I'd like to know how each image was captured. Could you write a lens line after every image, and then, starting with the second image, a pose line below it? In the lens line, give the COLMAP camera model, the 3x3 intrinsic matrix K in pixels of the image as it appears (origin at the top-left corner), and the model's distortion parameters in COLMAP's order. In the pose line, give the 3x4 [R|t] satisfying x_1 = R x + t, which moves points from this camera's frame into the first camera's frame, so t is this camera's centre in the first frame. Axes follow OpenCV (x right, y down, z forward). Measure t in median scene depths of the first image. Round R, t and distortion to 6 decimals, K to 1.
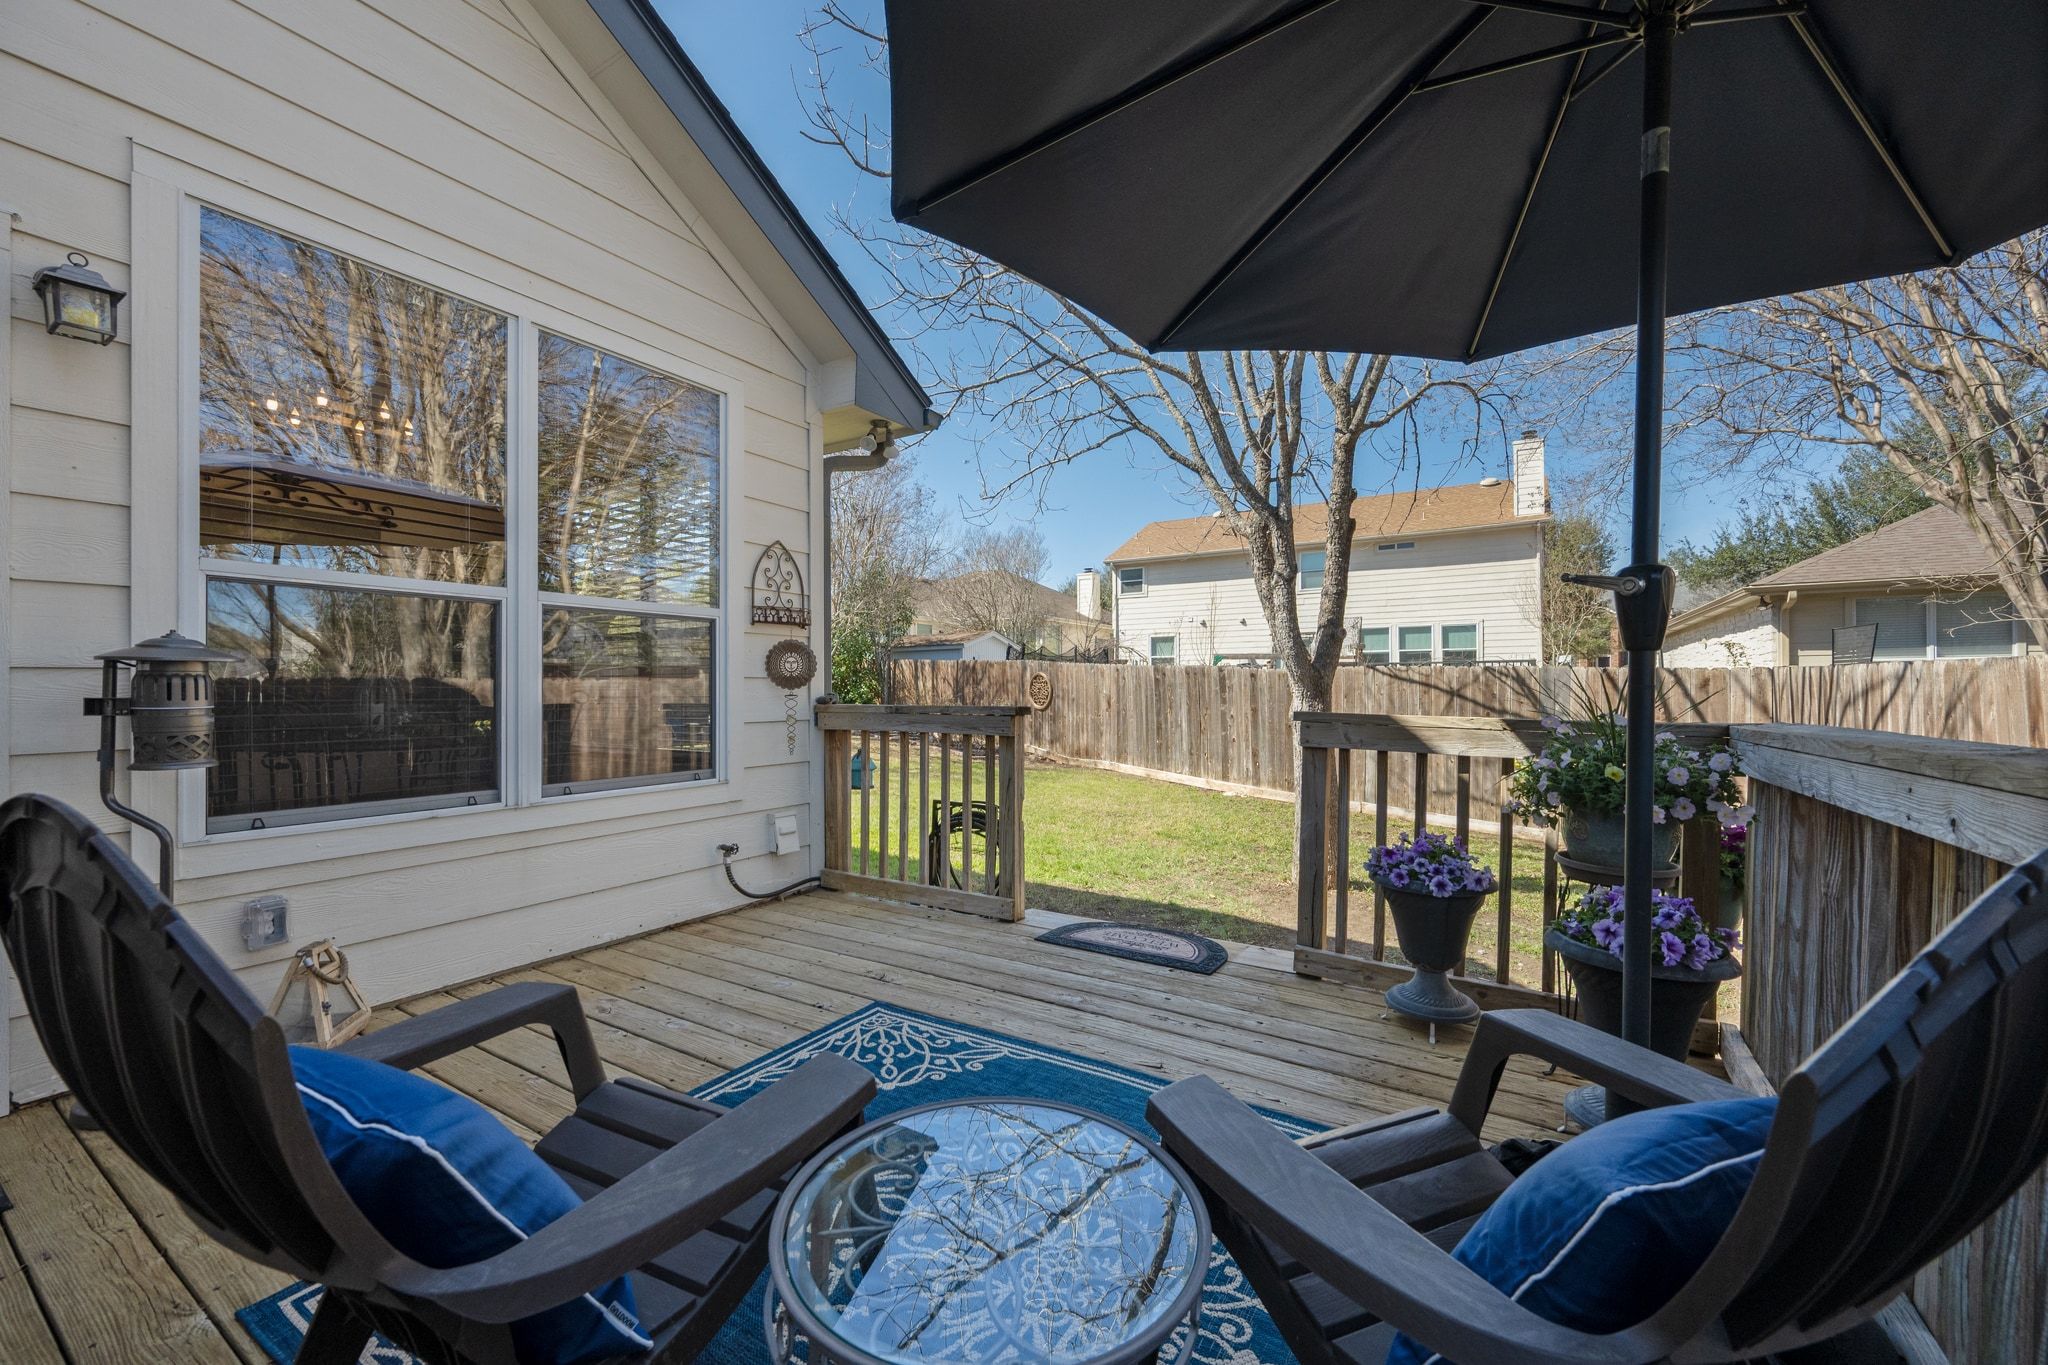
lens RADIAL K [[800.5, 0, 1012.2], [0, 800.5, 693.5], [0, 0, 1]] dist [-0.001709, 0.000291]
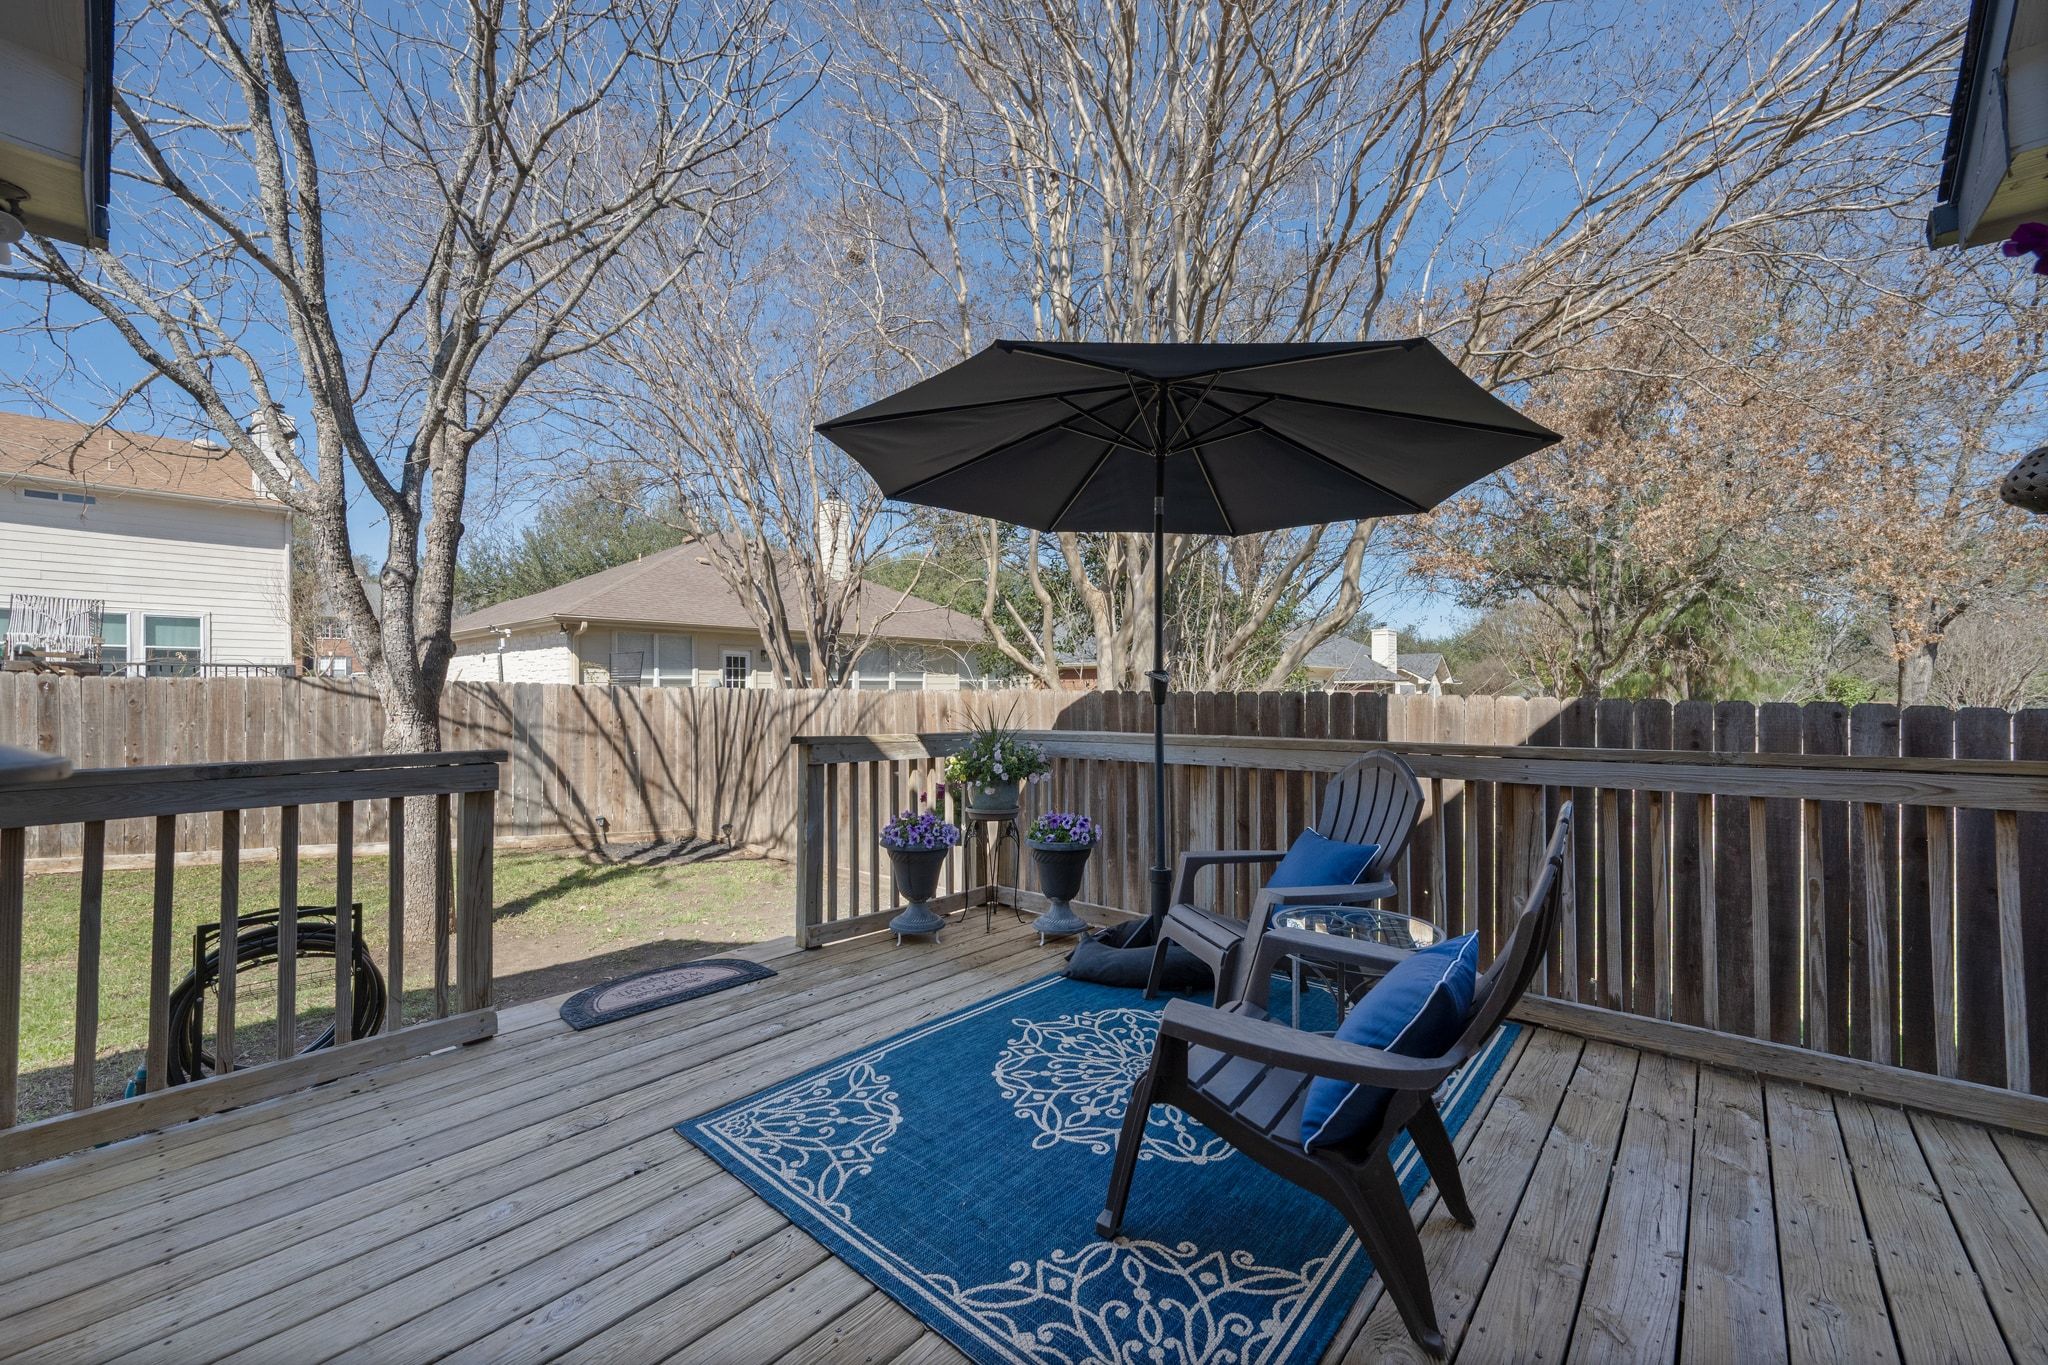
lens RADIAL K [[800.5, 0, 1024.2], [0, 800.5, 687.2], [0, 0, 1]] dist [-0.001709, 0.000291]
pose [[0.166554, 0.007018, 0.986007, -0.708658], [0.006893, 0.999942, -0.008282, -0.036268], [-0.986008, 0.008176, 0.166496, 0.406523]]
